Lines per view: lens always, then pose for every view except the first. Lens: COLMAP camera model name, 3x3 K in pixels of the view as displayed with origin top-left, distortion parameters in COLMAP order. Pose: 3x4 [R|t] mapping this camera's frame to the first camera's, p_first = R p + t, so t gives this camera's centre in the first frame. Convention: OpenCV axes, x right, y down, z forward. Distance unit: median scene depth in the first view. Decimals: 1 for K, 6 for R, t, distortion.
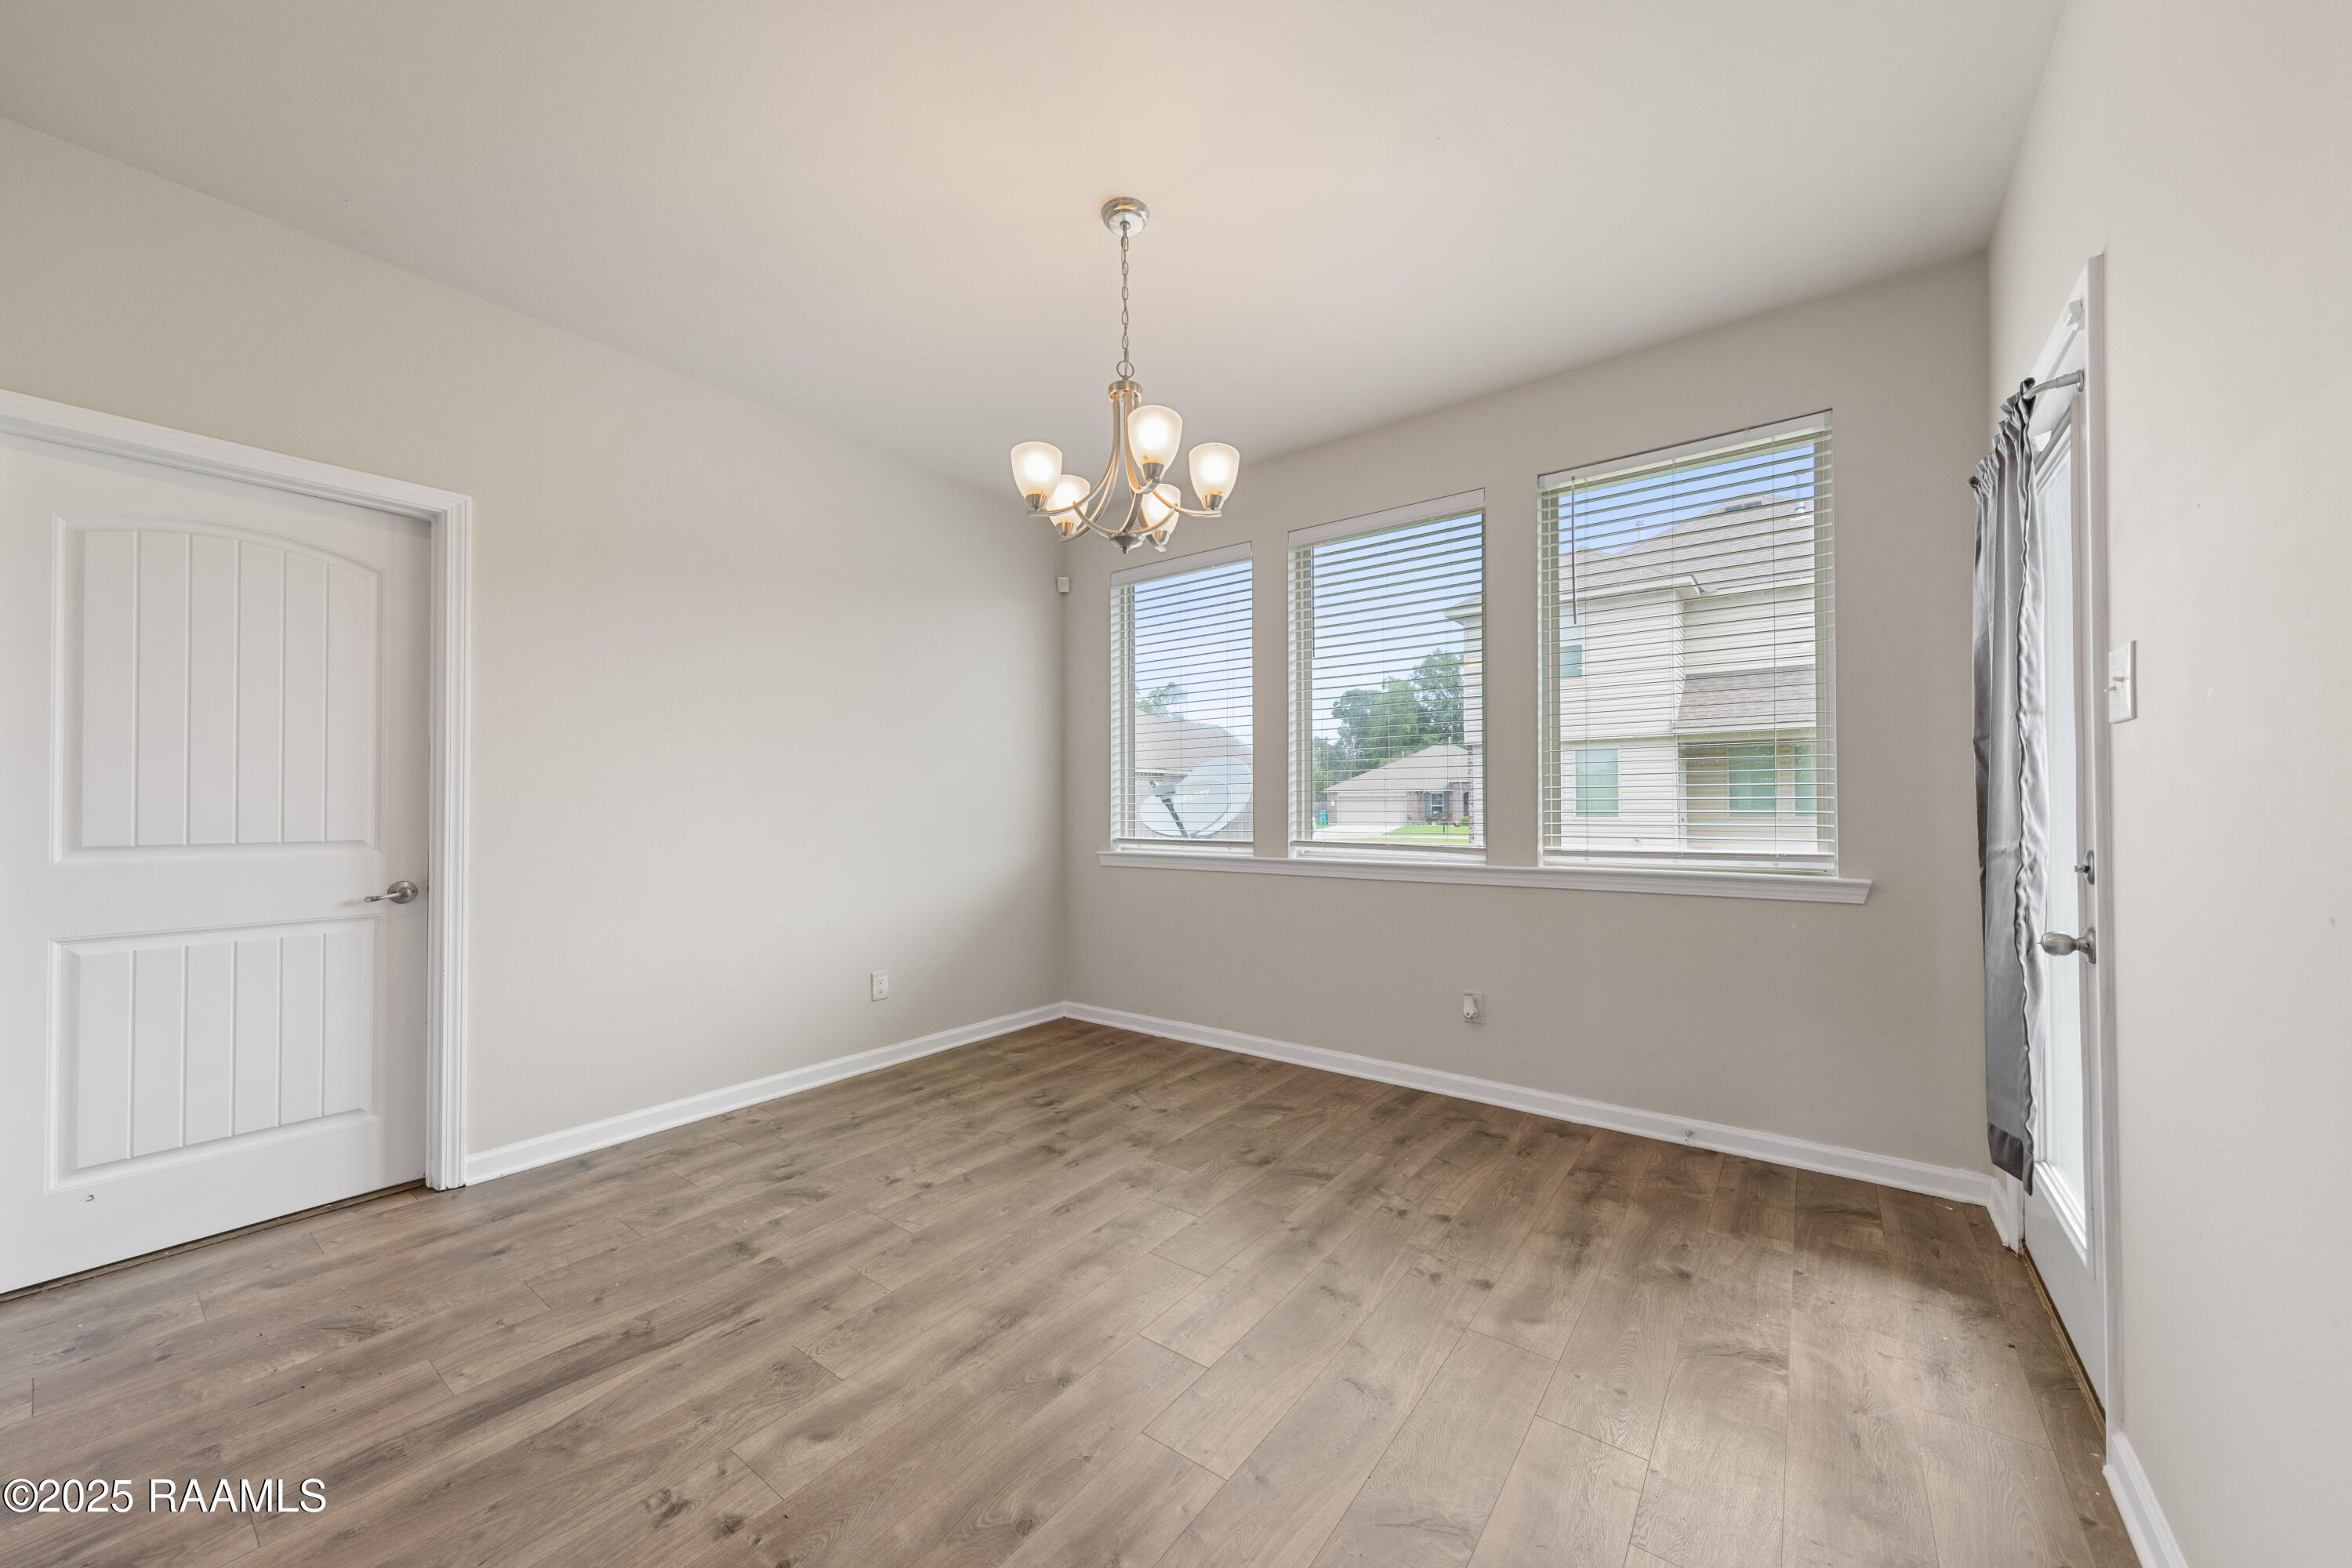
lens RADIAL K [[854.1, 0, 1172.7], [0, 854.1, 797.3], [0, 0, 1]] dist [0.008028, -0.001329]
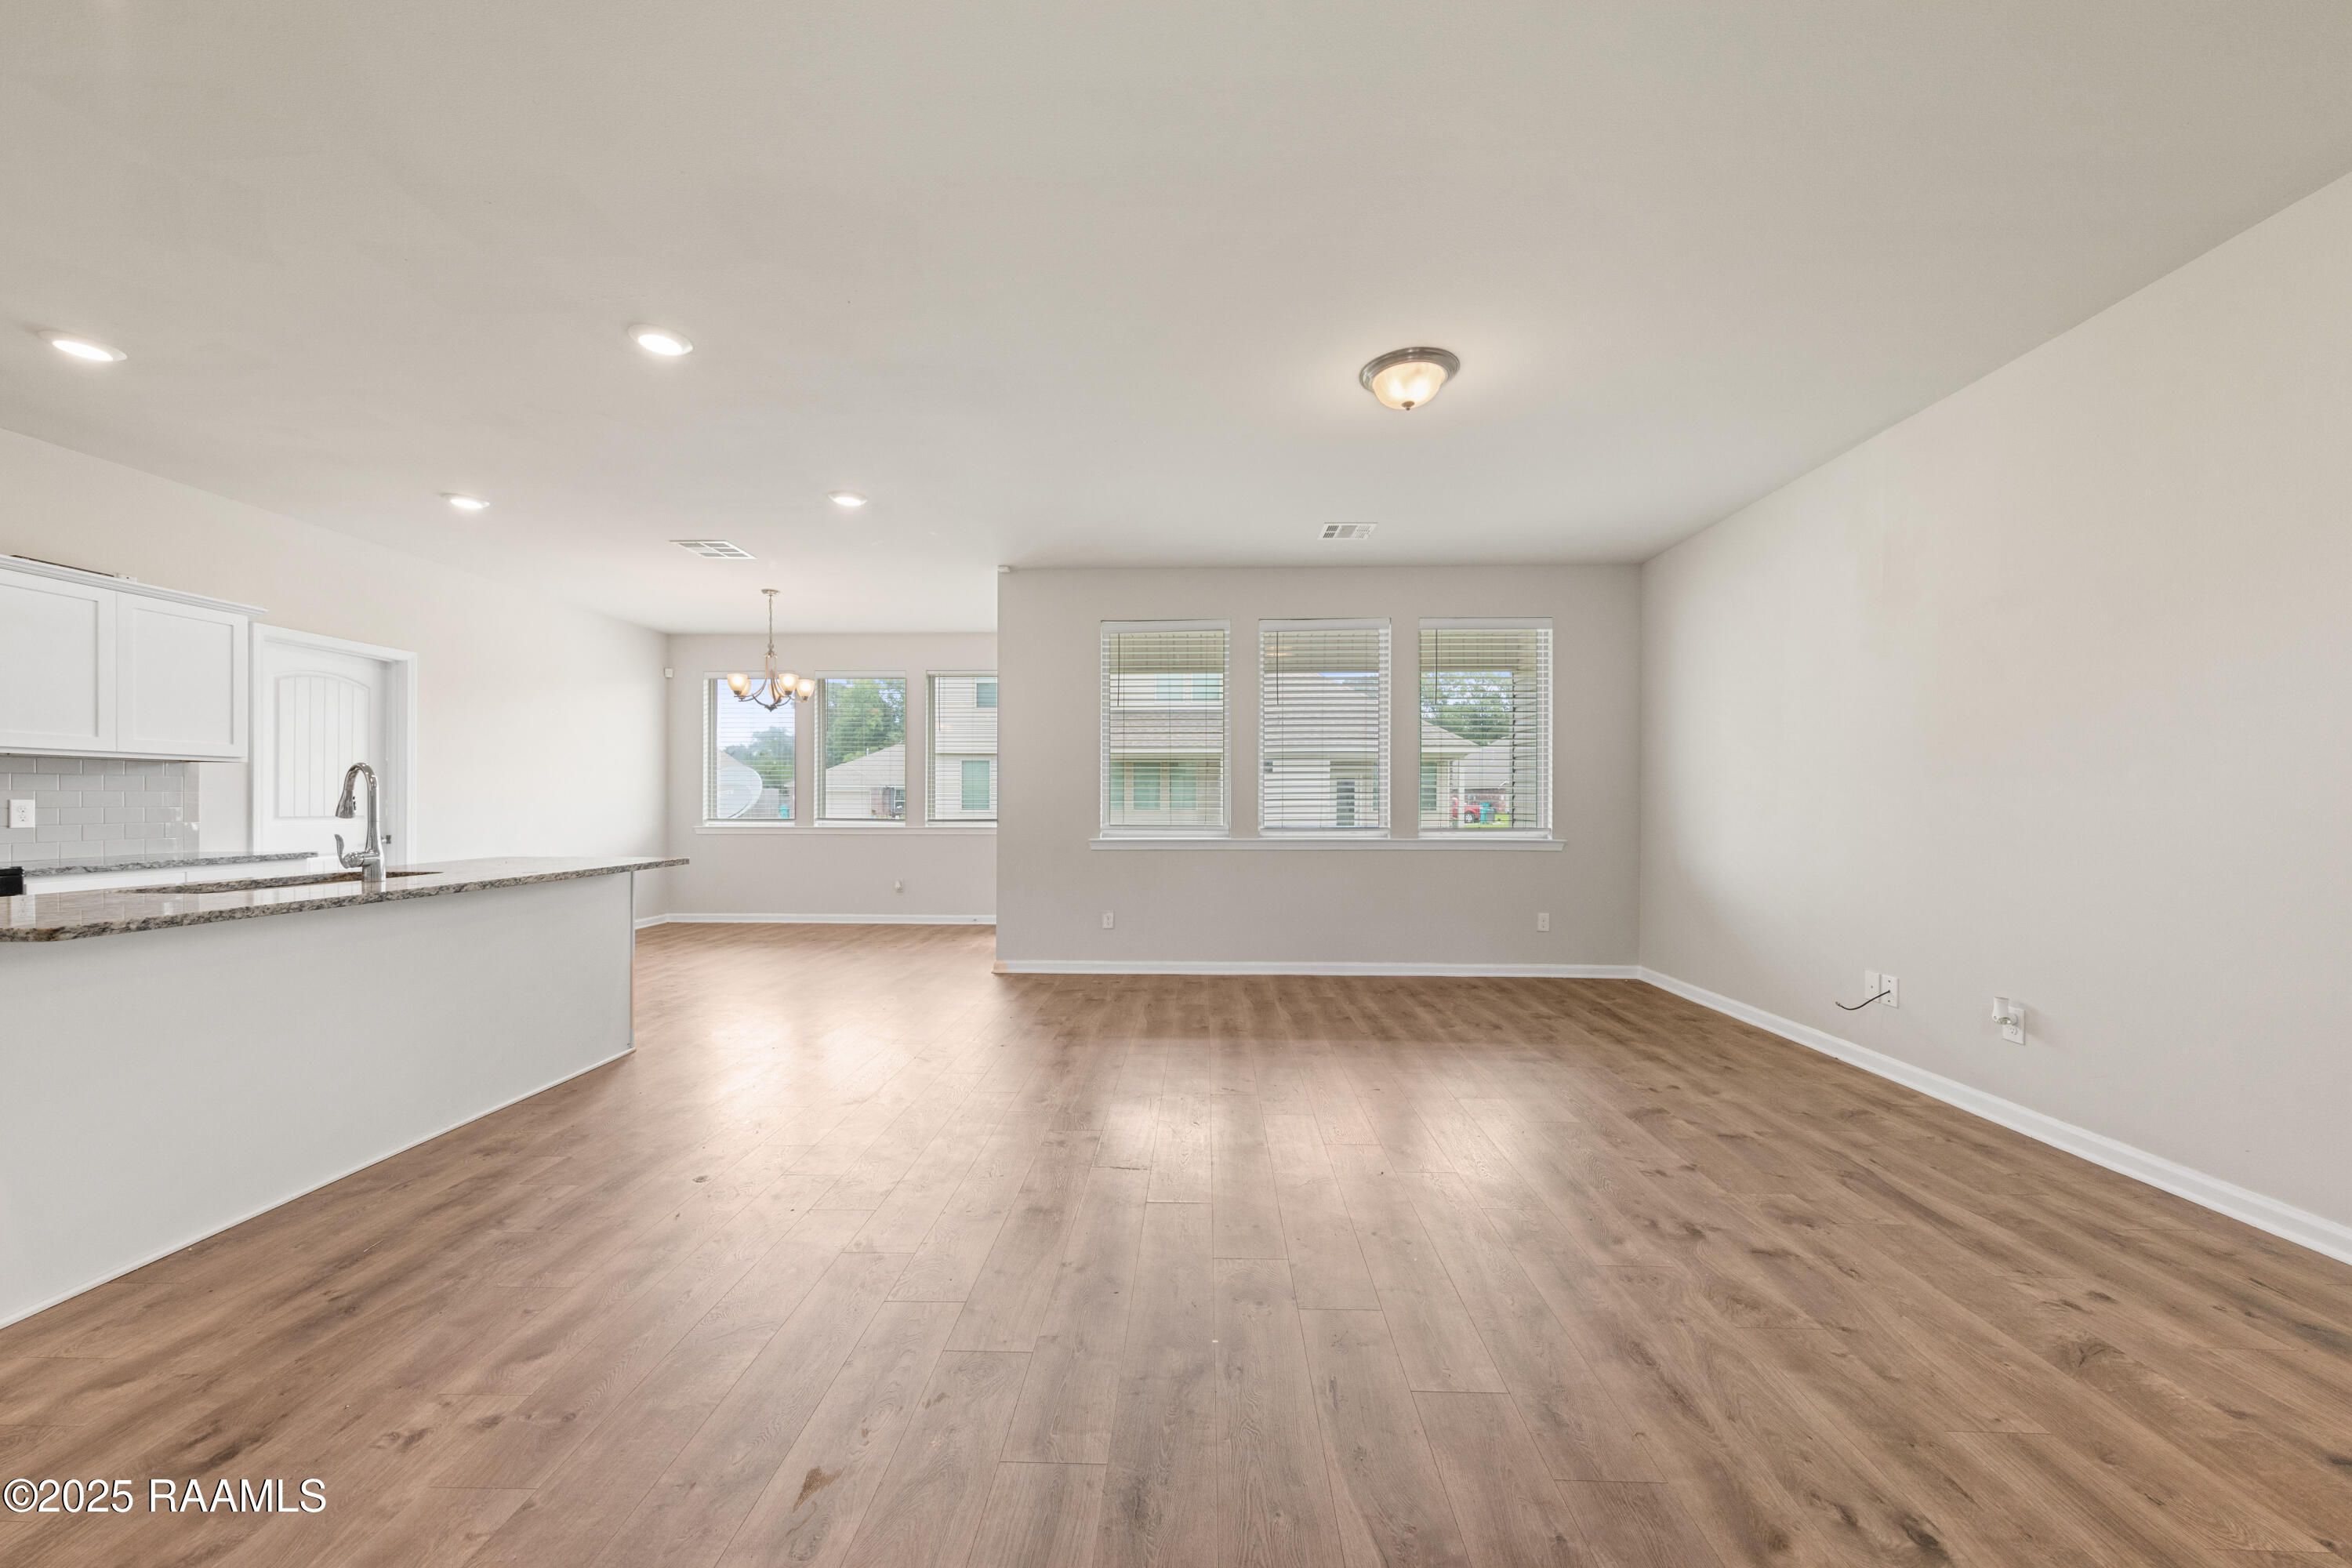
lens RADIAL K [[854.1, 0, 1184.1], [0, 854.1, 800.3], [0, 0, 1]] dist [0.008028, -0.001329]
pose [[0.814724, 0.005642, 0.579821, -0.582114], [-0.010954, 0.999924, 0.005662, -0.023876], [-0.579745, -0.010964, 0.814724, -2.112020]]
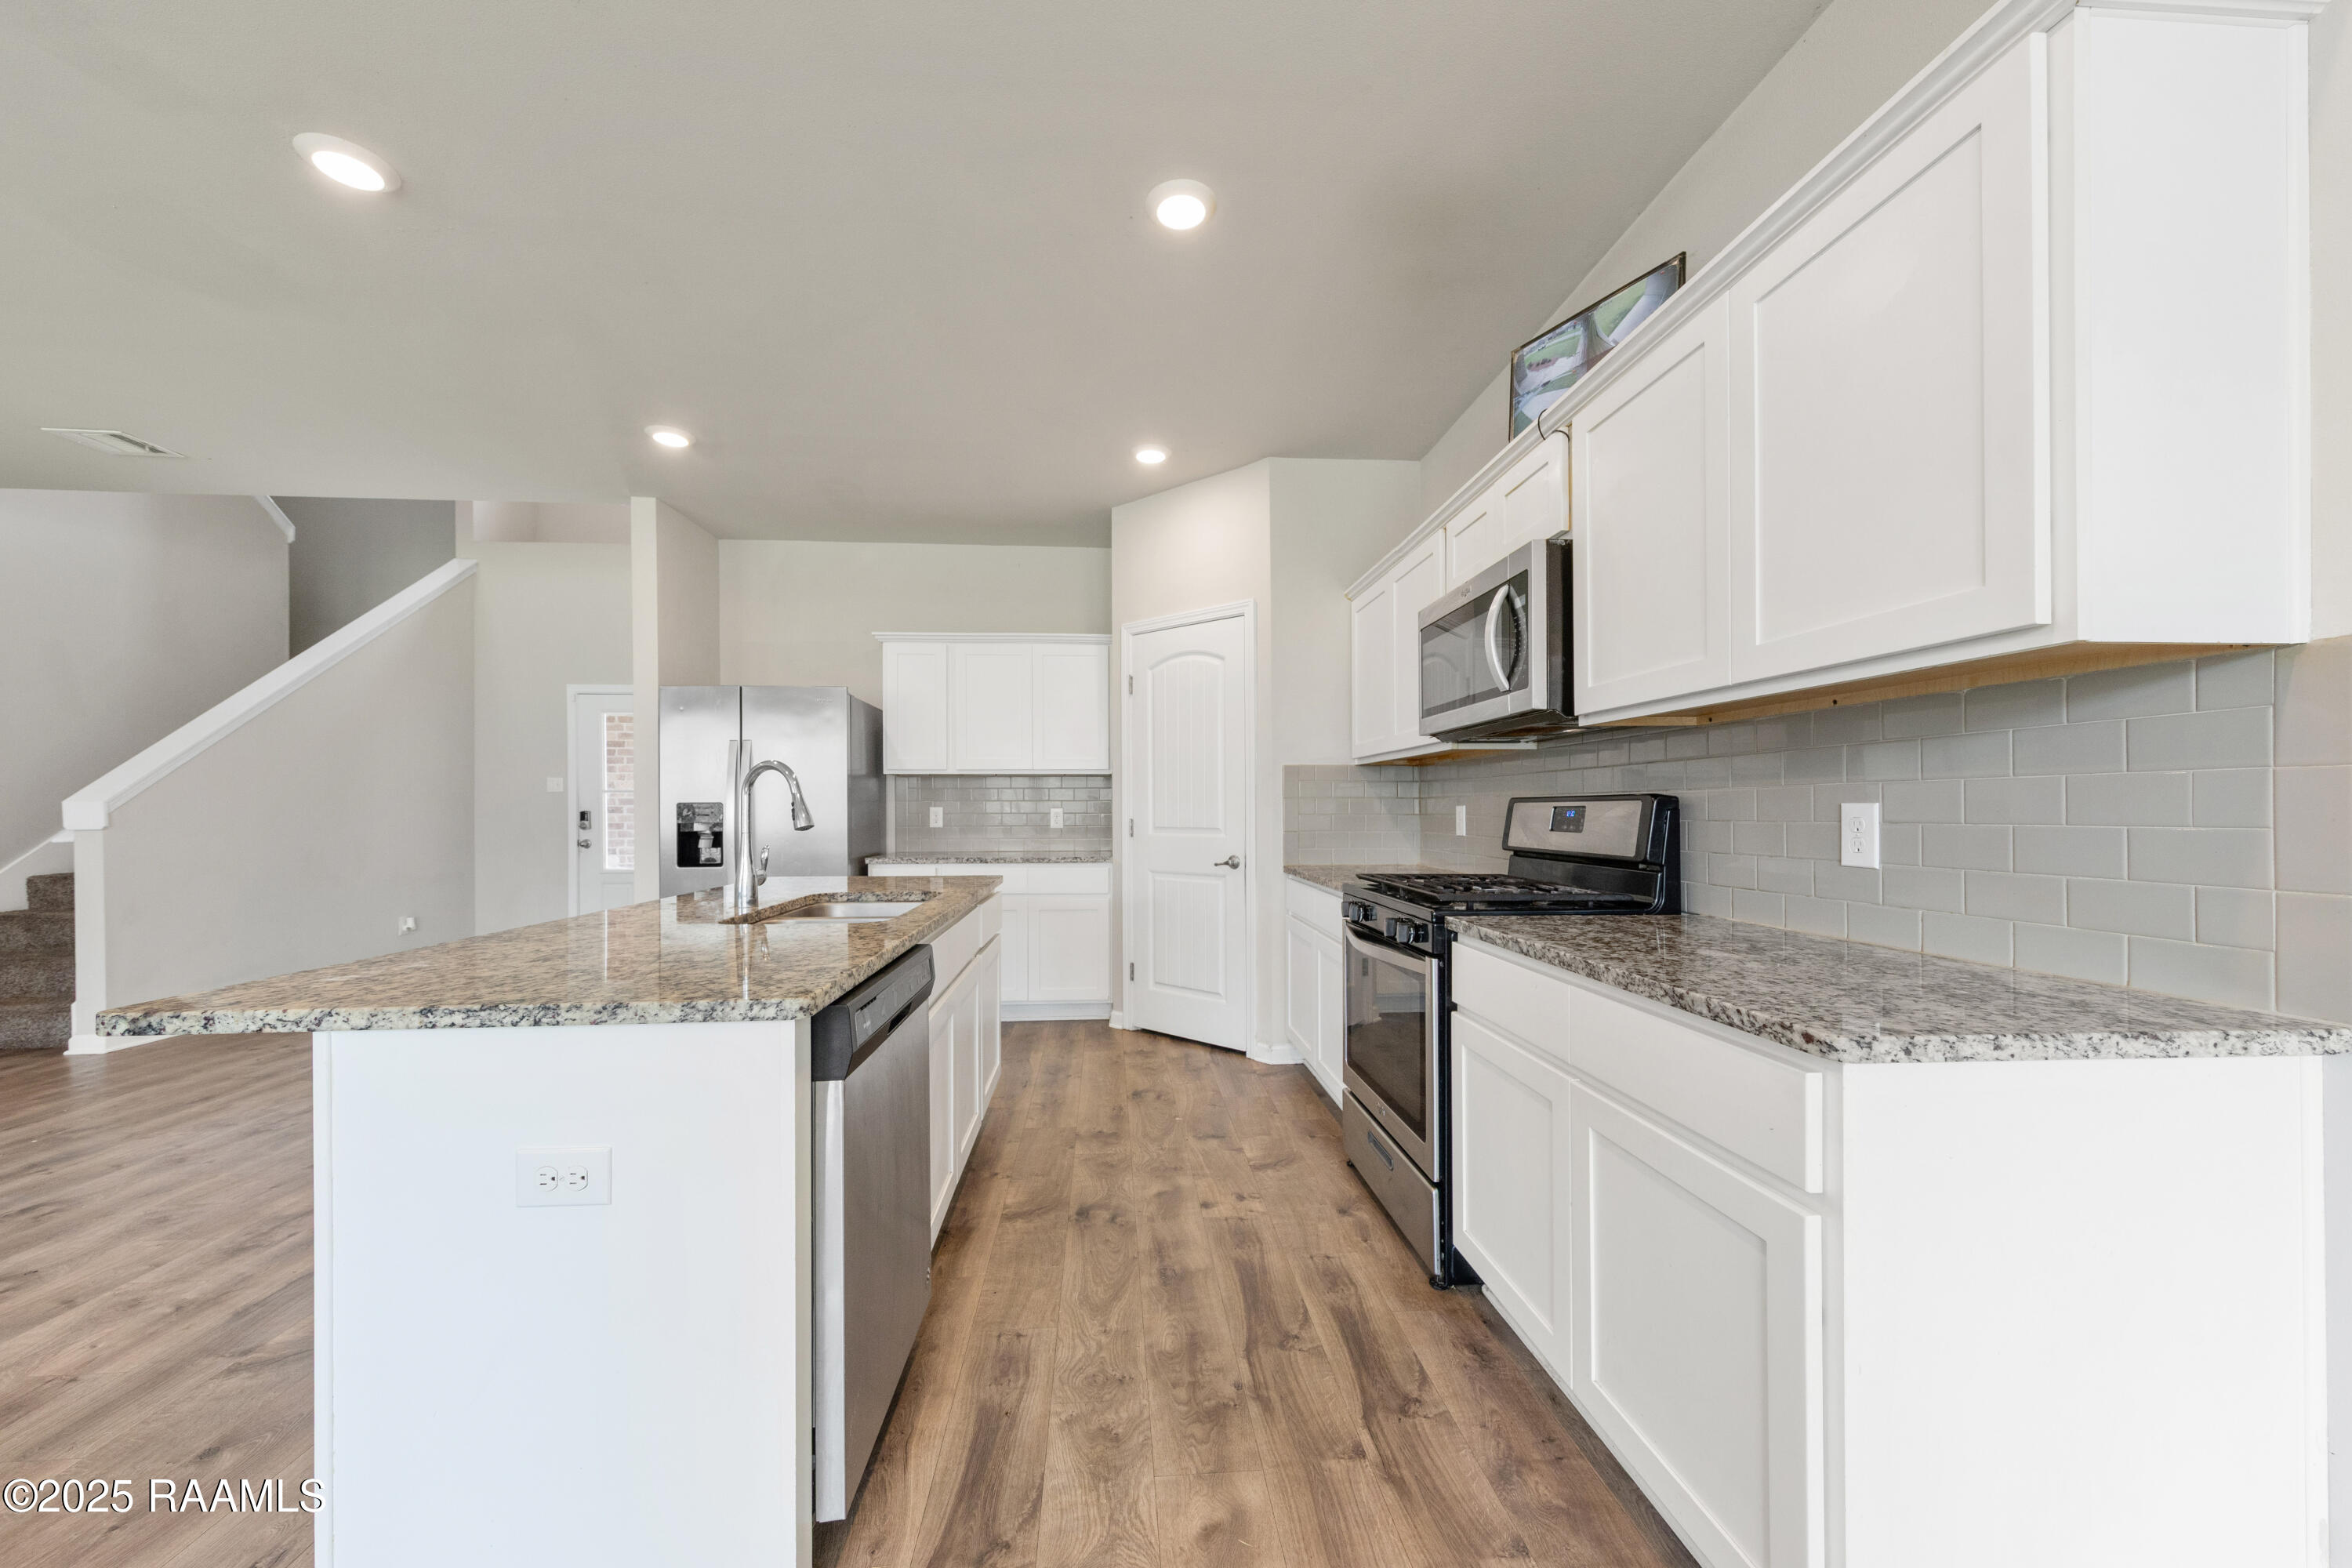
lens RADIAL K [[854.1, 0, 1167.2], [0, 854.1, 800.8], [0, 0, 1]] dist [0.008028, -0.001329]
pose [[-0.752978, 0.001164, -0.658045, -0.525710], [0.013191, 0.999824, -0.013325, 0.008746], [0.657914, -0.018714, -0.752861, 0.680049]]
